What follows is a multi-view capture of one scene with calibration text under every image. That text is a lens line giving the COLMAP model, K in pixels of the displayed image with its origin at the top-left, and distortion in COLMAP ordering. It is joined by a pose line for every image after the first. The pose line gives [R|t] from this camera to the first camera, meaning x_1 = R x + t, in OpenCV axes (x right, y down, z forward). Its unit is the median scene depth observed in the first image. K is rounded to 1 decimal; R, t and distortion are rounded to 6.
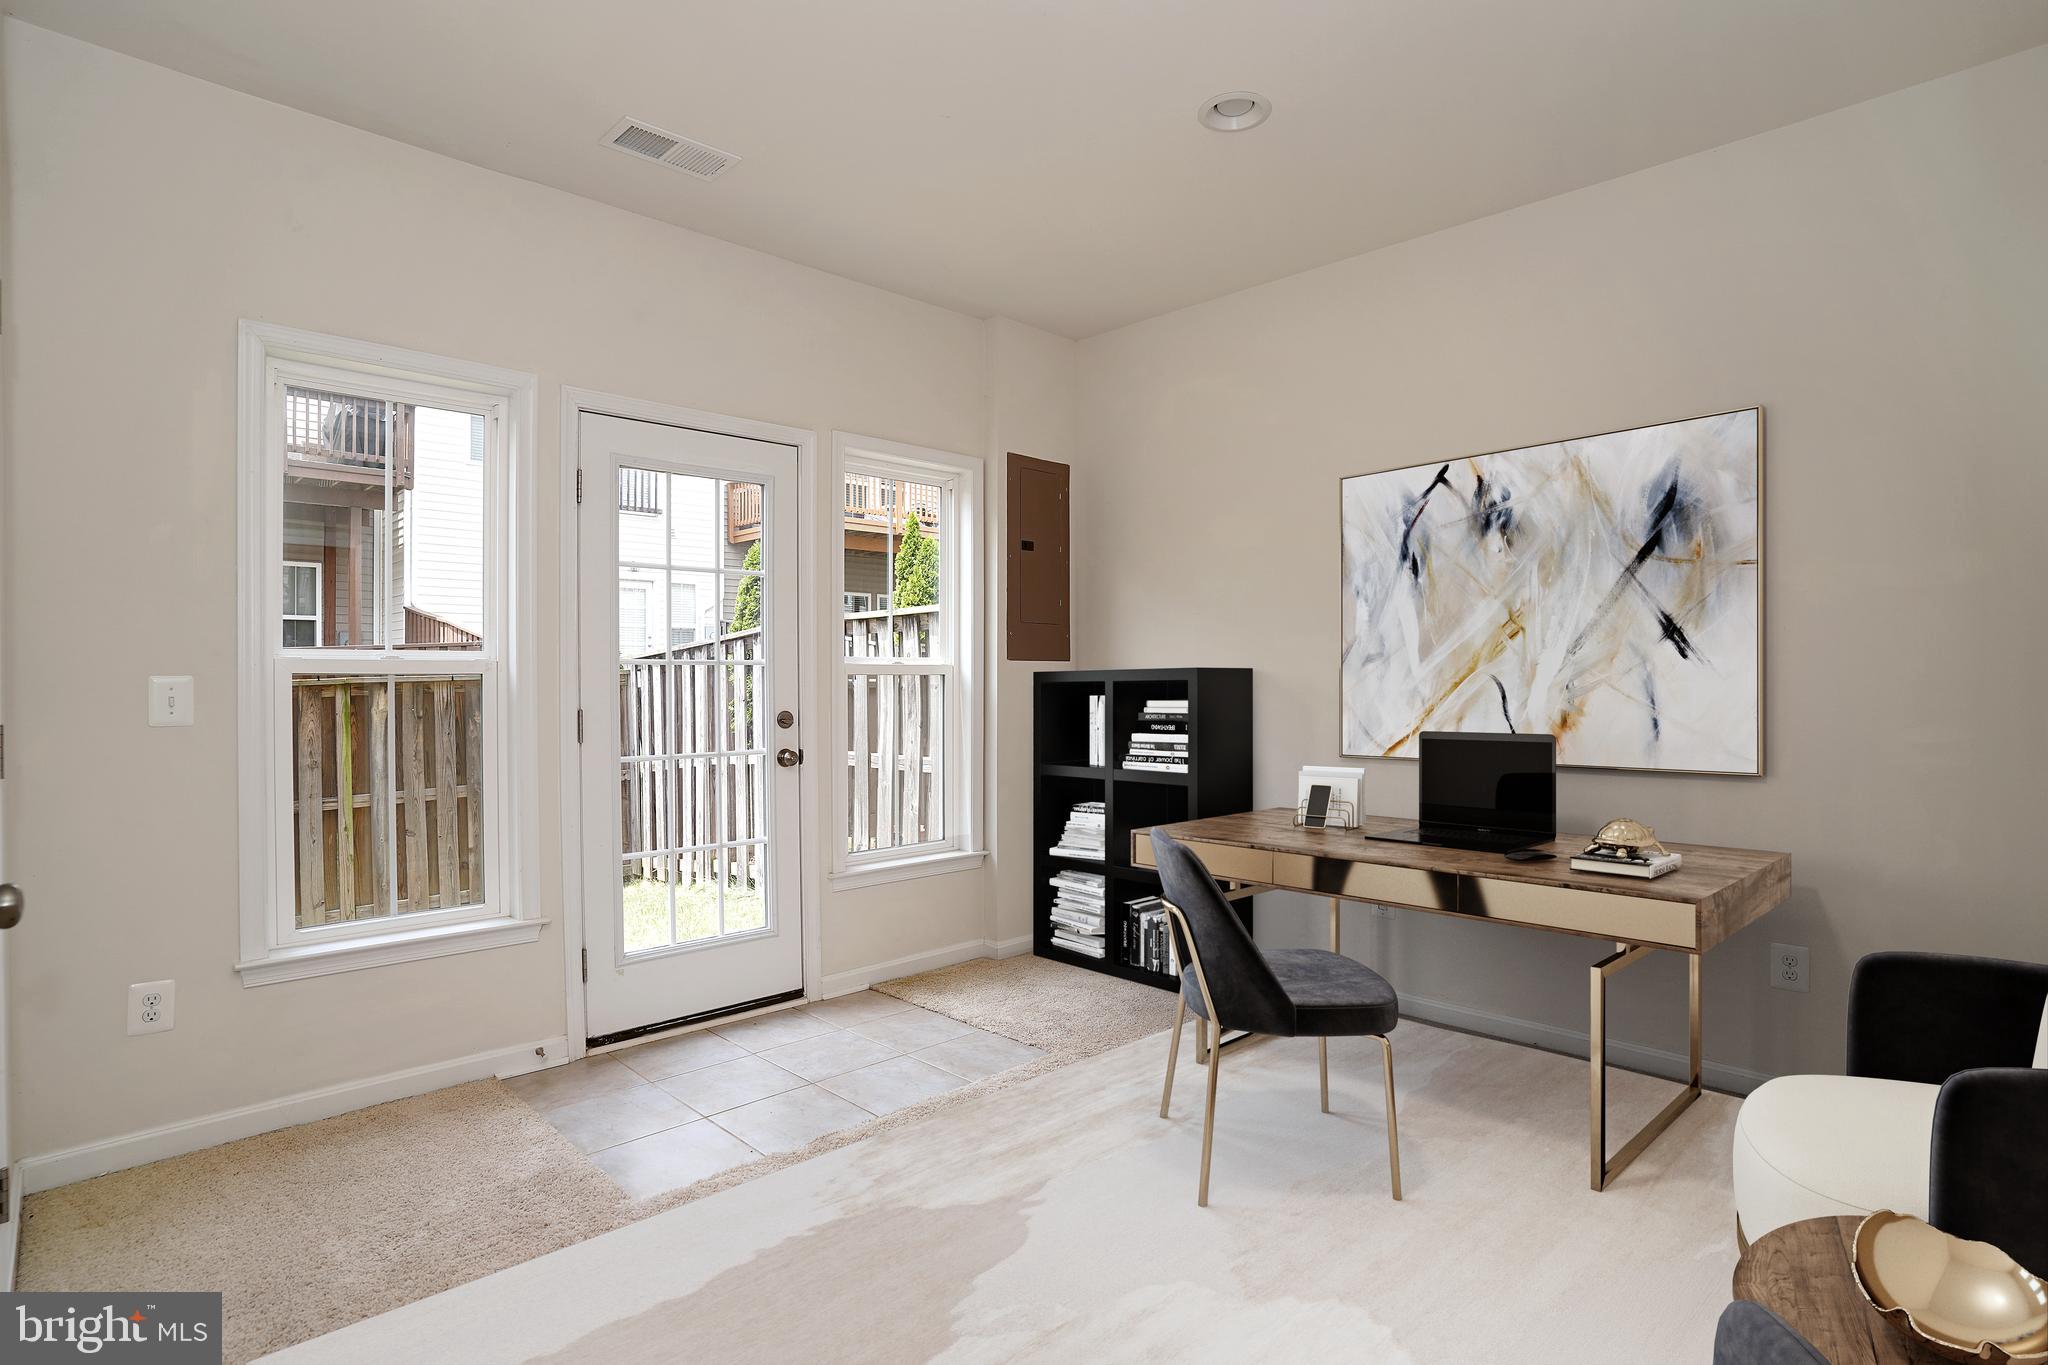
lens RADIAL K [[1032.6, 0, 1036.2], [0, 1032.6, 681.5], [0, 0, 1]] dist [-0.045328, 0.012629]
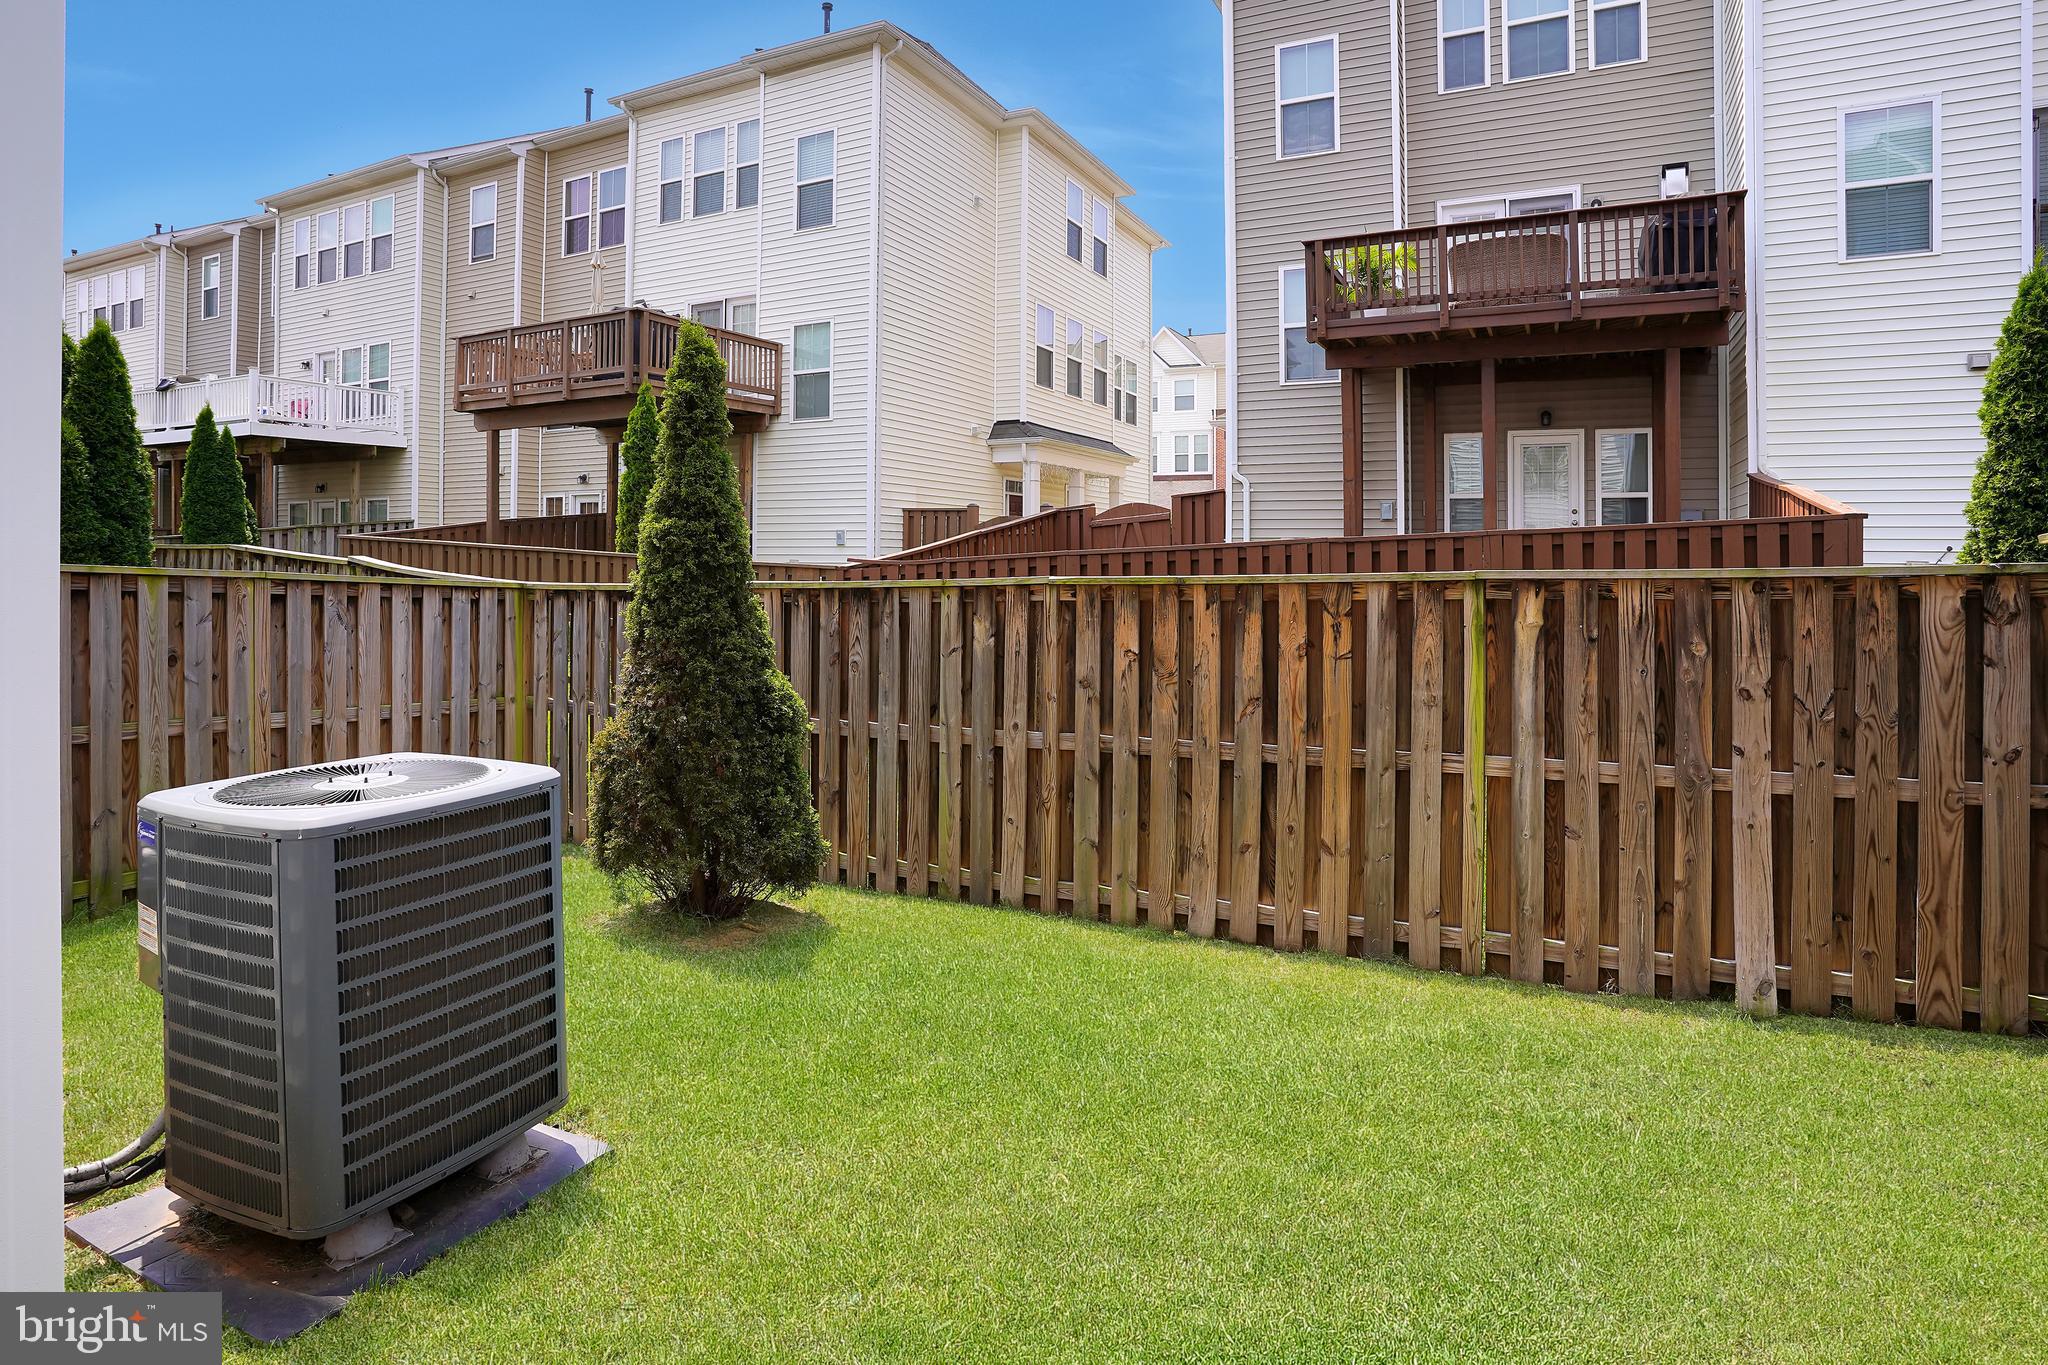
lens RADIAL K [[1082.5, 0, 1058.1], [0, 1082.5, 538.5], [0, 0, 1]] dist [-0.030972, 0.002003]
pose [[0.345269, -0.009853, -0.938452, -0.244052], [-0.019665, 0.999649, -0.017730, -0.012644], [0.938298, 0.024576, 0.344954, 0.953593]]
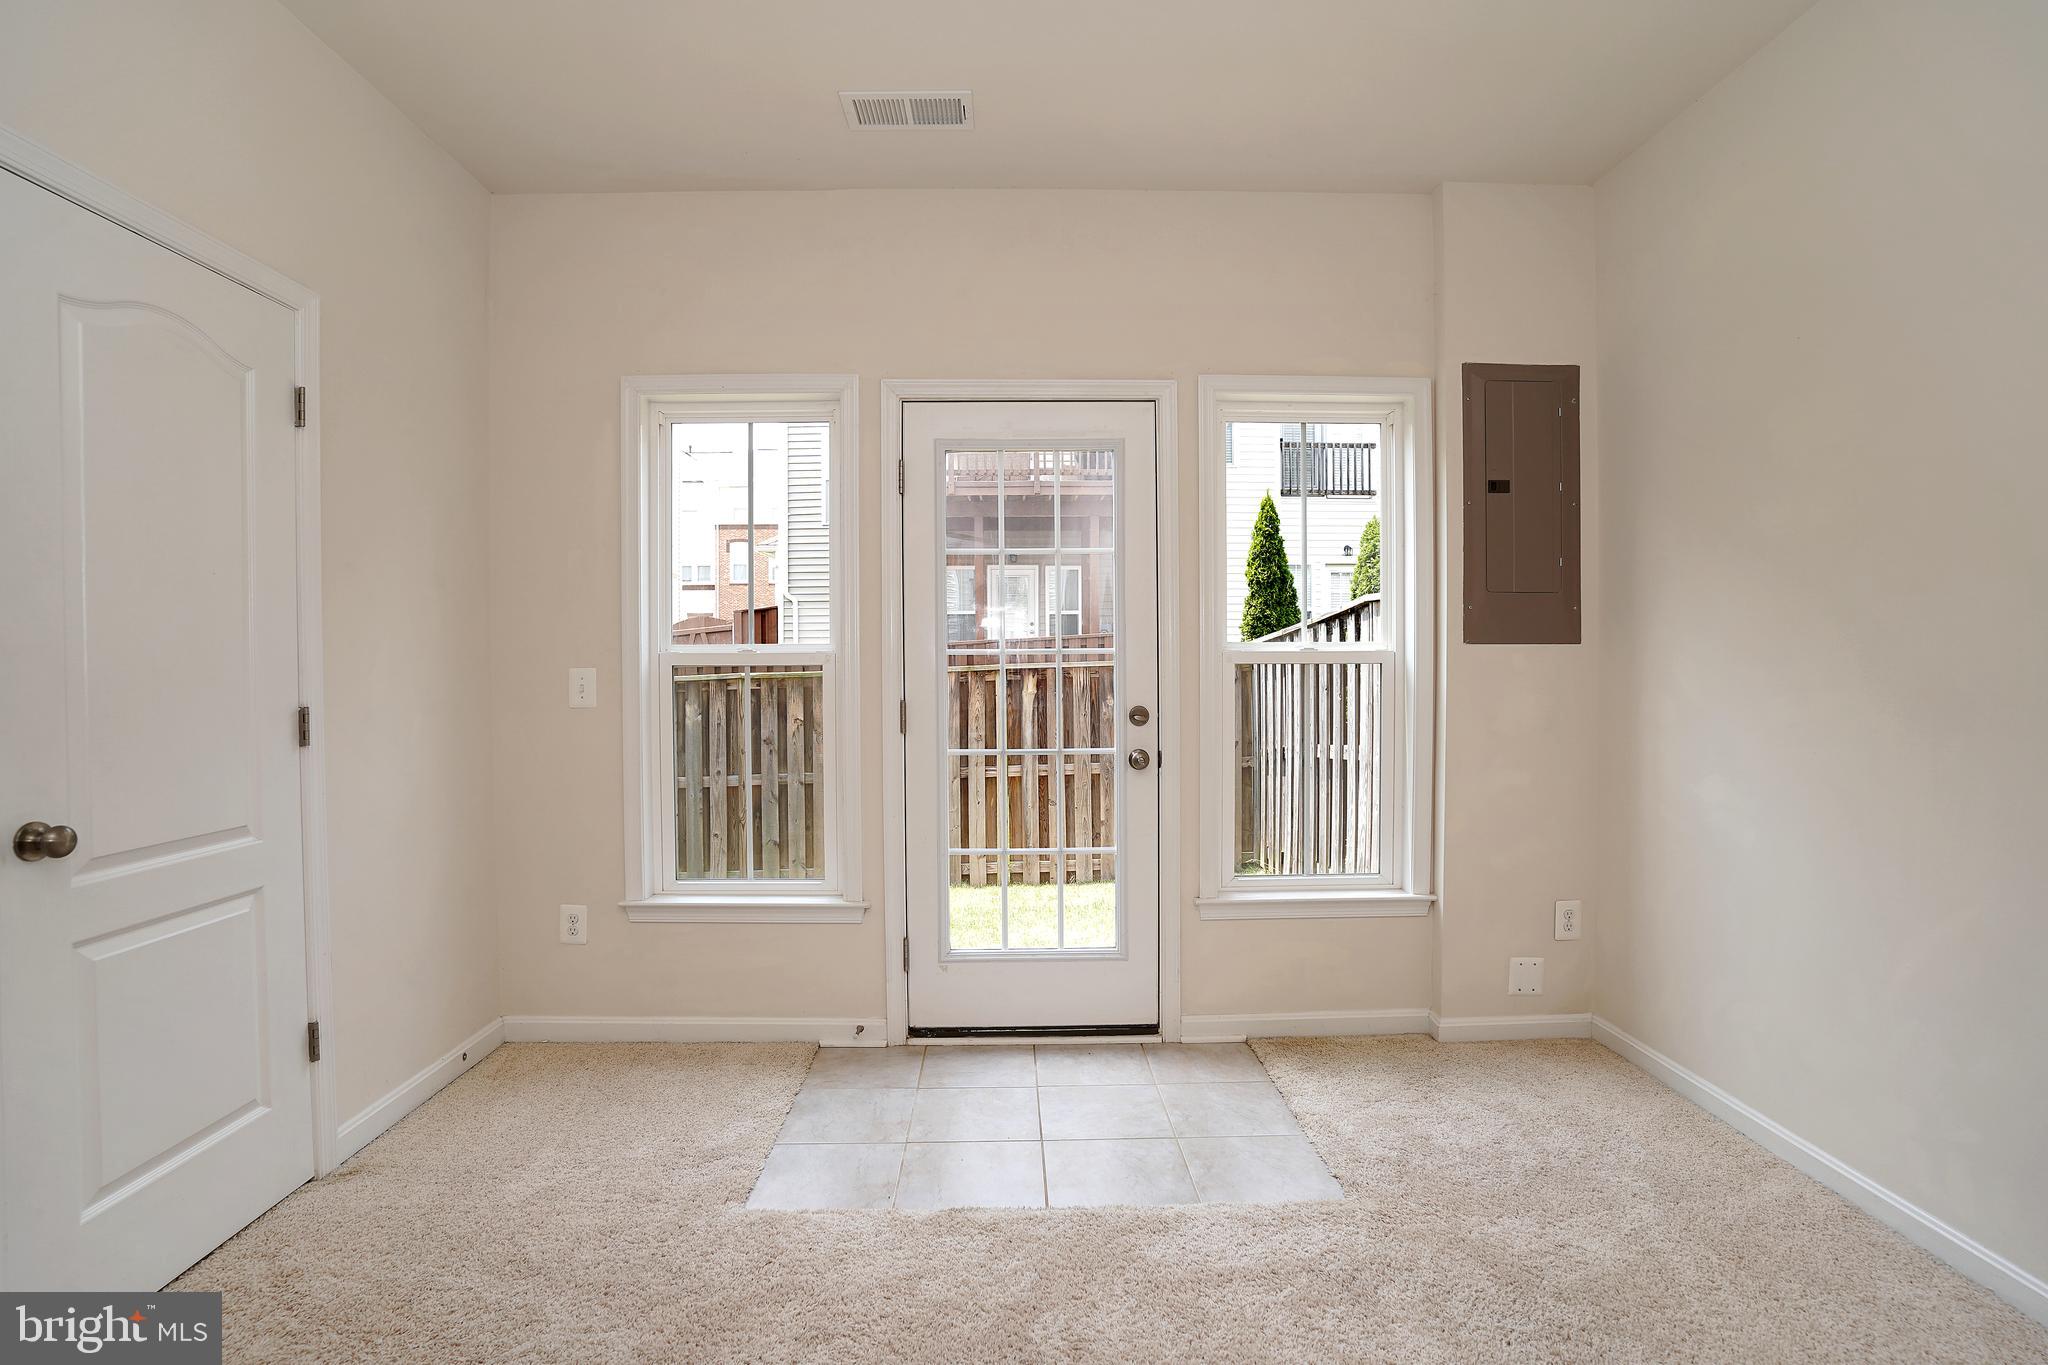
lens RADIAL K [[1032.6, 0, 1036.4], [0, 1032.6, 677.4], [0, 0, 1]] dist [-0.045328, 0.012629]
pose [[0.732106, 0.009302, -0.681127, 0.288601], [-0.000975, 0.999920, 0.012608, -0.006748], [0.681190, -0.008566, 0.732057, 0.291941]]
